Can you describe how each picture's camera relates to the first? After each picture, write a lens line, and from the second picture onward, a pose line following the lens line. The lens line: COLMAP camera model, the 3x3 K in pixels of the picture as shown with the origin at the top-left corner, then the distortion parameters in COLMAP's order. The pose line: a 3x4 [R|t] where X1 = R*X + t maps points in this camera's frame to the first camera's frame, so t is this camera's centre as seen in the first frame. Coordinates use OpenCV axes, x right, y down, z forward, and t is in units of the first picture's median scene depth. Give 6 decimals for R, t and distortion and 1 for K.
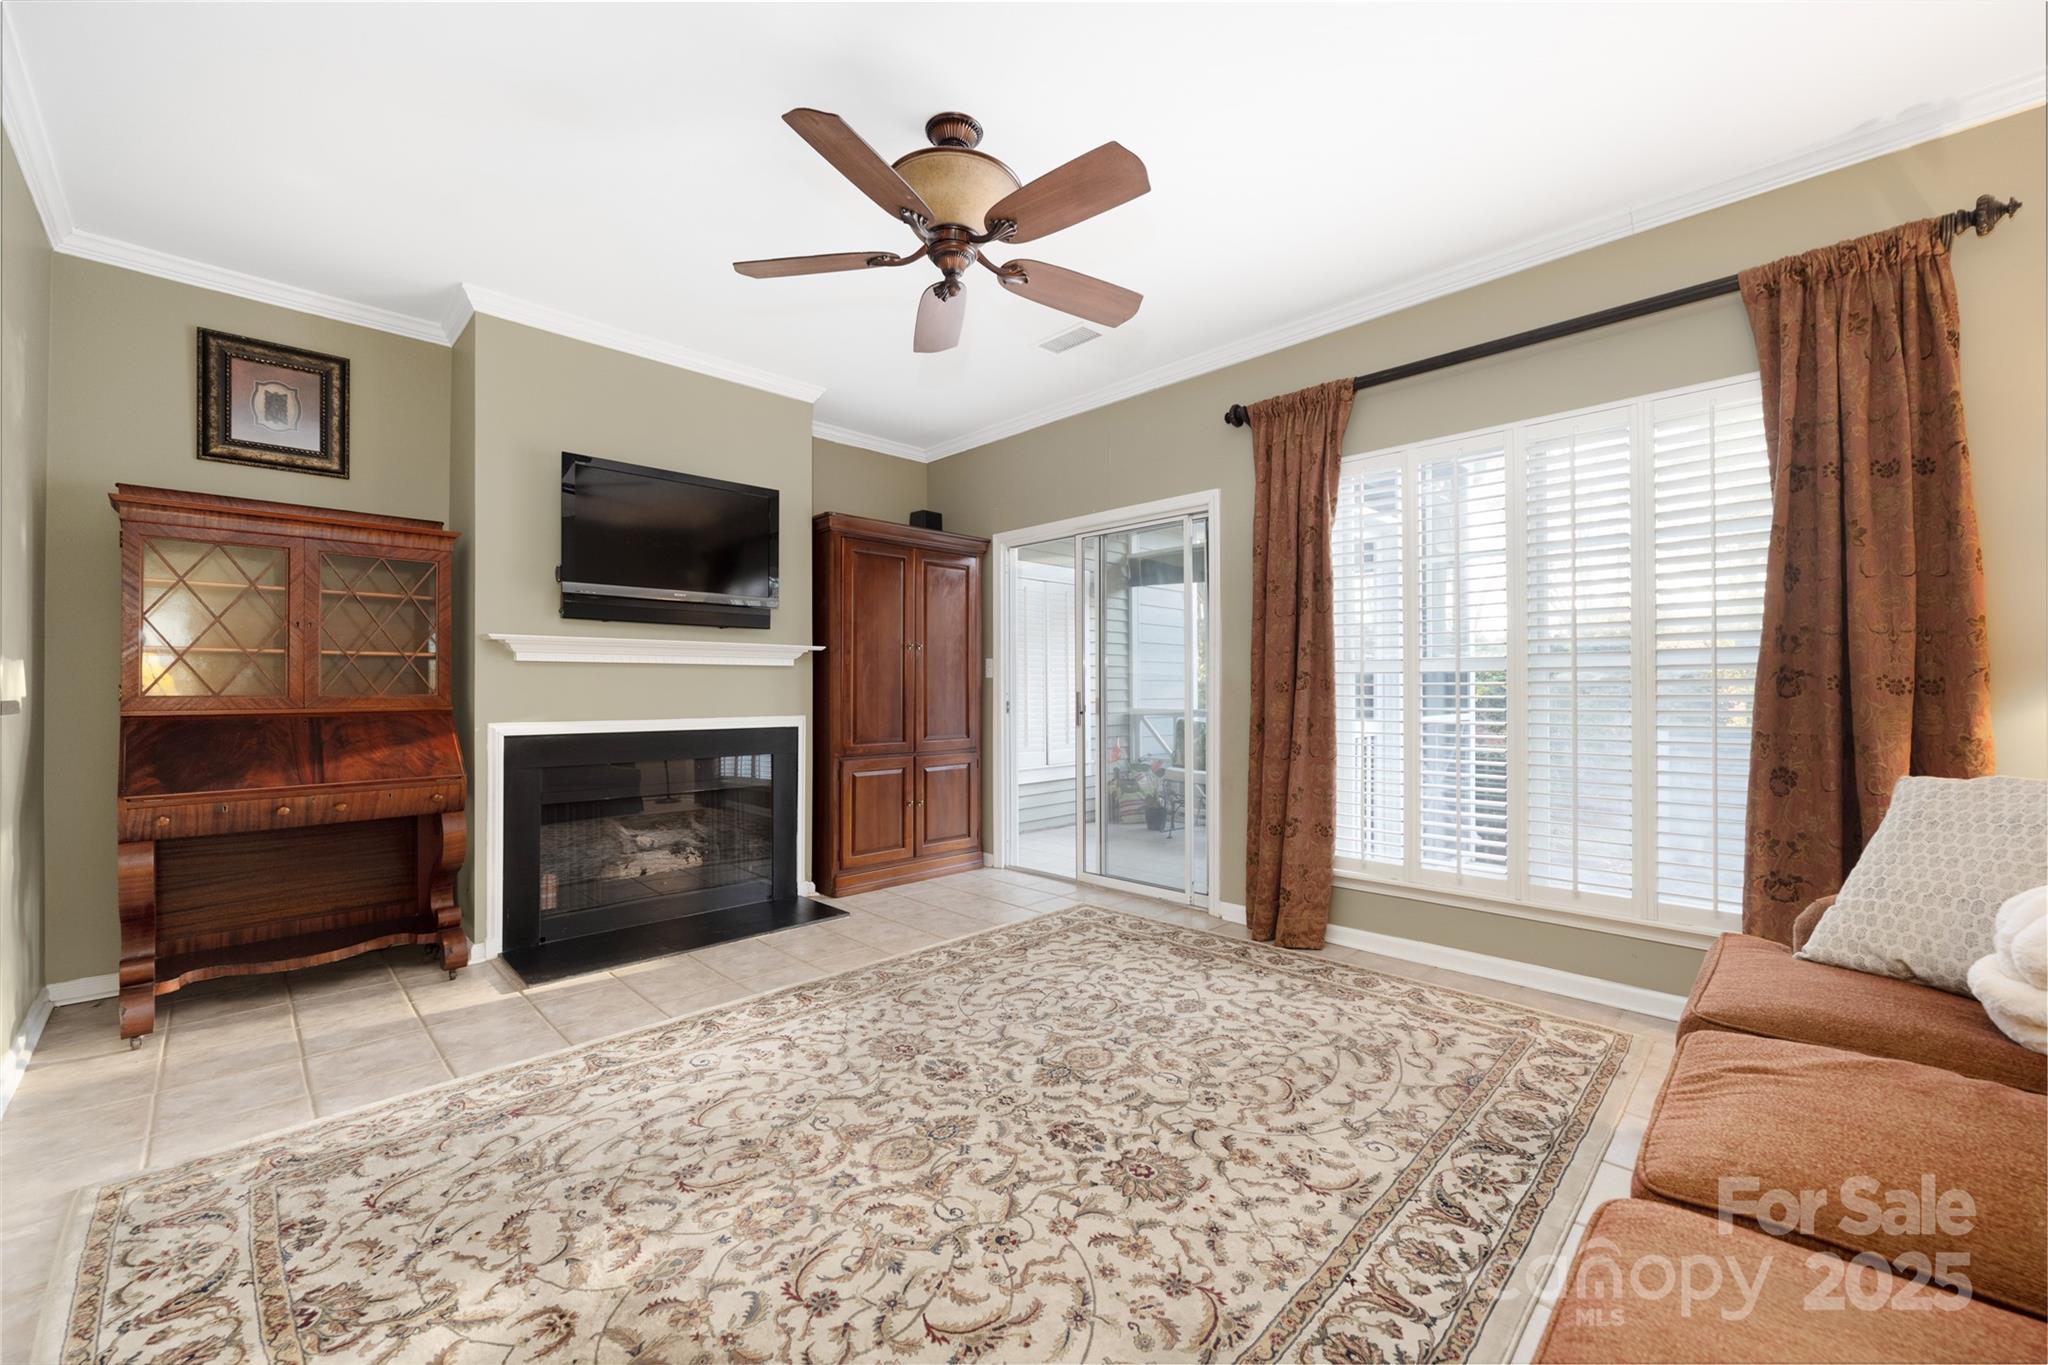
lens RADIAL K [[813.6, 0, 1027.8], [0, 813.6, 683.7], [0, 0, 1]] dist [-0.008348, 0.000029]
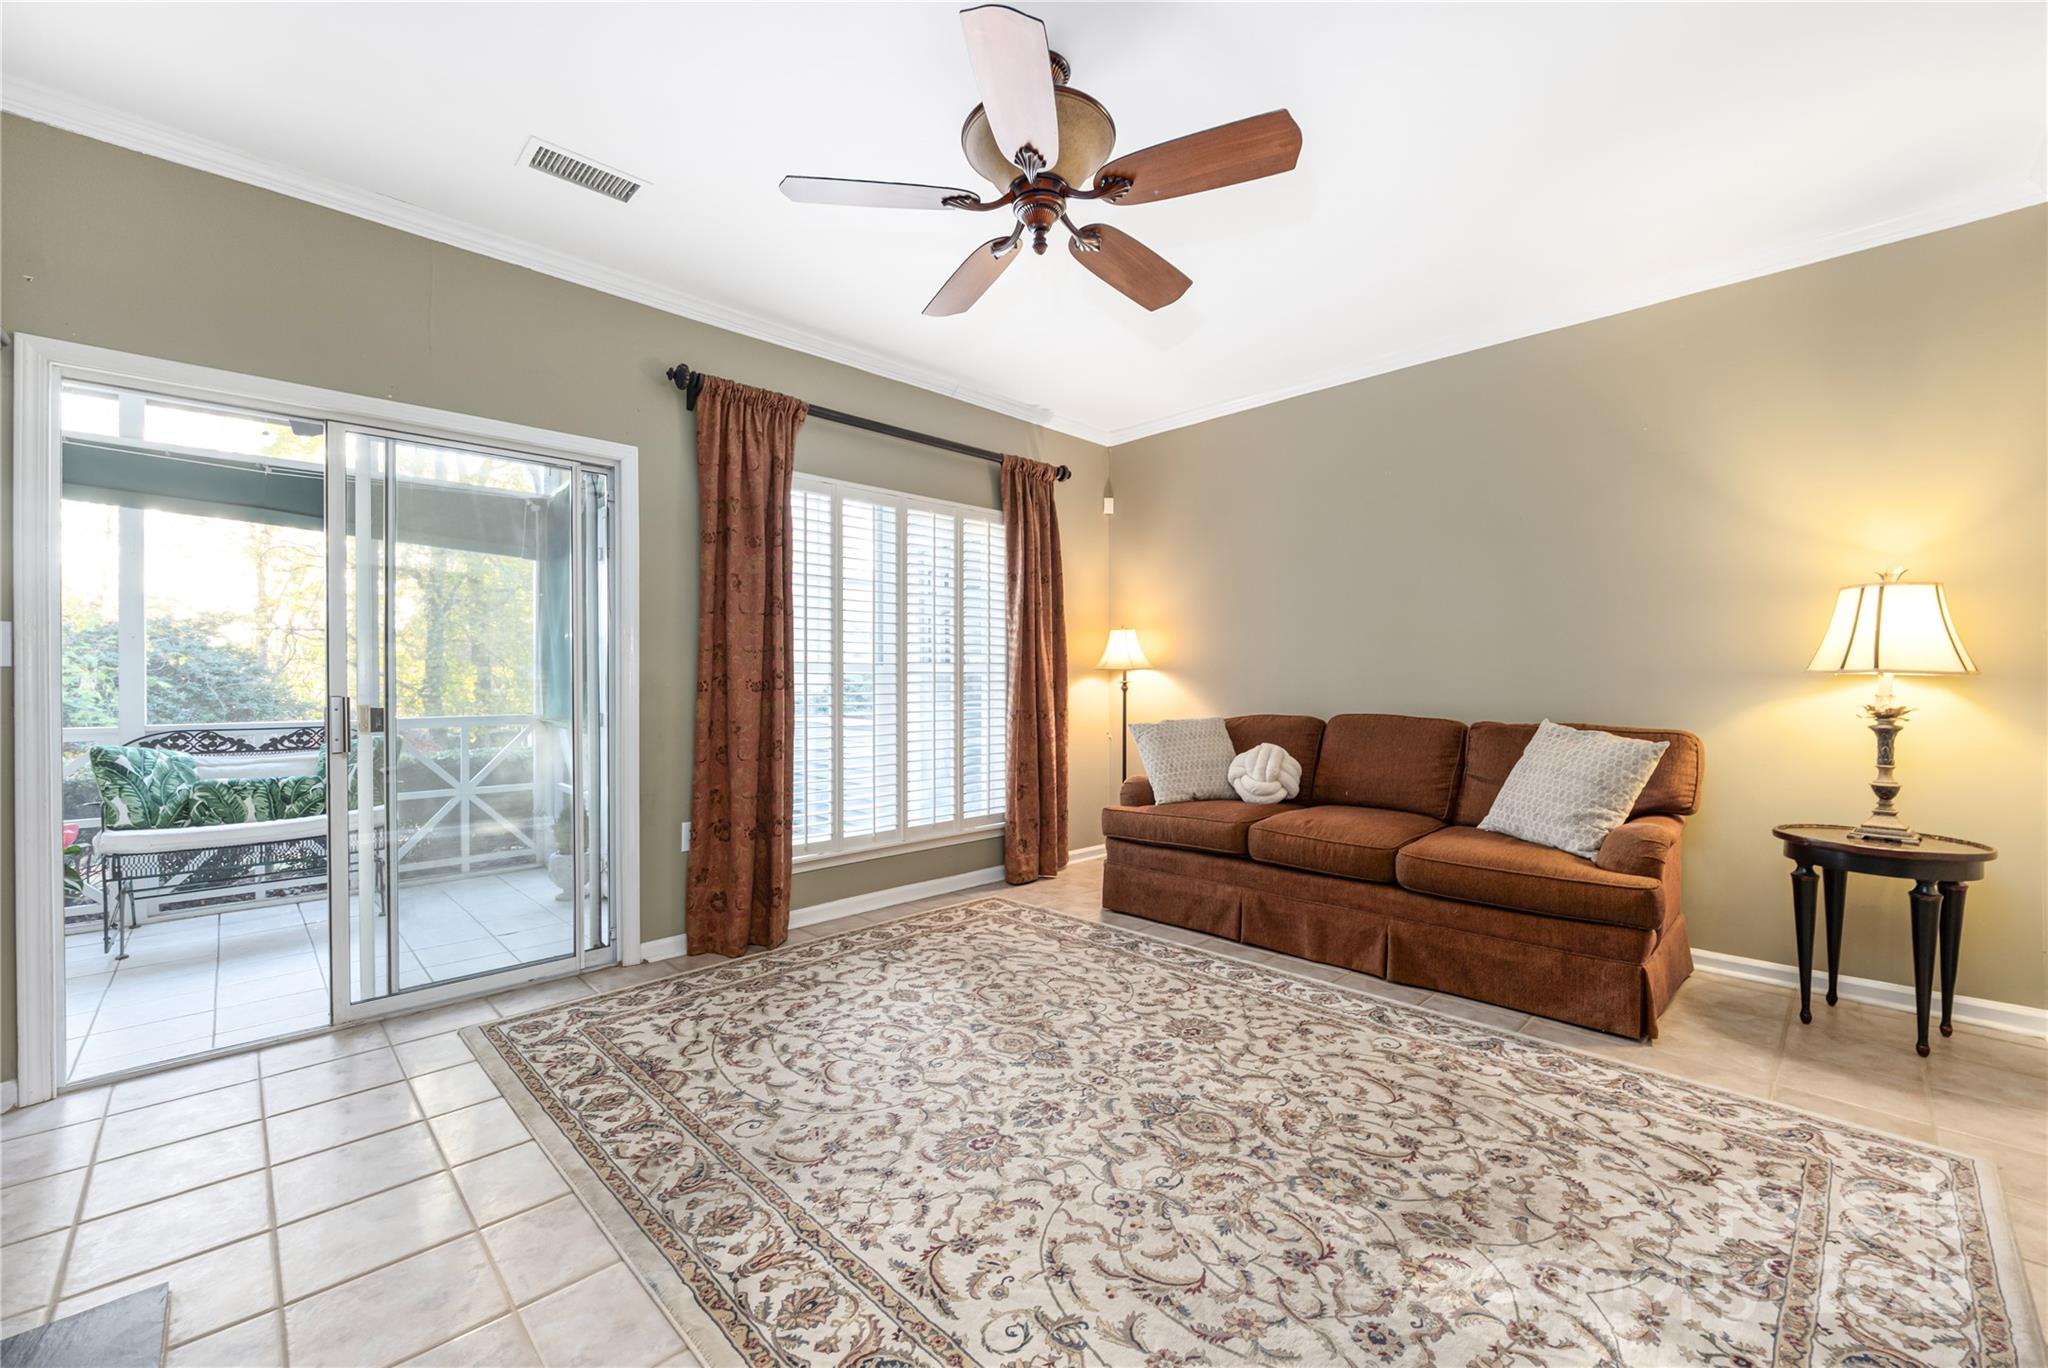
lens RADIAL K [[813.6, 0, 1027.8], [0, 813.6, 685.2], [0, 0, 1]] dist [-0.008348, 0.000029]
pose [[0.011938, -0.000749, 0.999928, -0.875148], [-0.001934, 0.999998, 0.000772, 0.002208], [-0.999927, -0.001943, 0.011936, 0.880371]]
